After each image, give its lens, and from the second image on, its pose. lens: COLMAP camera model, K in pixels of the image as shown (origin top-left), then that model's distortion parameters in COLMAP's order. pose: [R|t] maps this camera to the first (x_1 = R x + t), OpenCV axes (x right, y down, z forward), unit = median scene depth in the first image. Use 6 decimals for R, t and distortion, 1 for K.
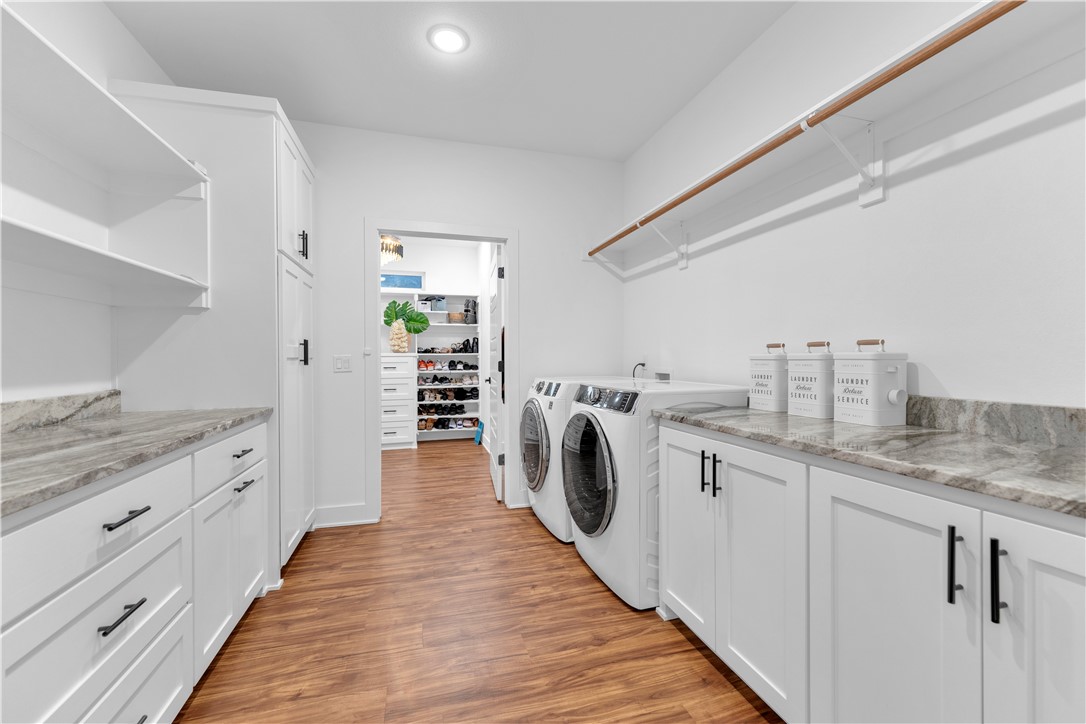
lens RADIAL K [[441.2, 0, 542.2], [0, 441.2, 359.5], [0, 0, 1]] dist [0.002454, -0.000287]
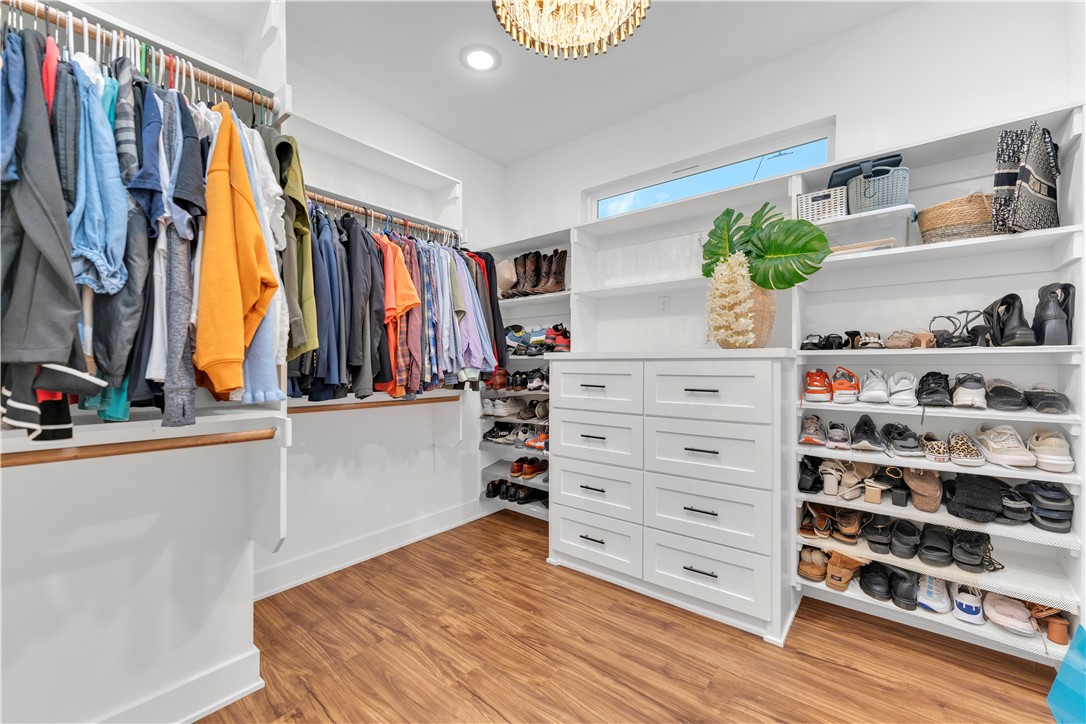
lens RADIAL K [[441.2, 0, 545.0], [0, 441.2, 363.4], [0, 0, 1]] dist [0.002454, -0.000287]
pose [[0.561463, 0.006601, -0.827476, -0.108850], [-0.007145, 0.999970, 0.003128, -0.003047], [0.827471, 0.004156, 0.561493, 0.634808]]
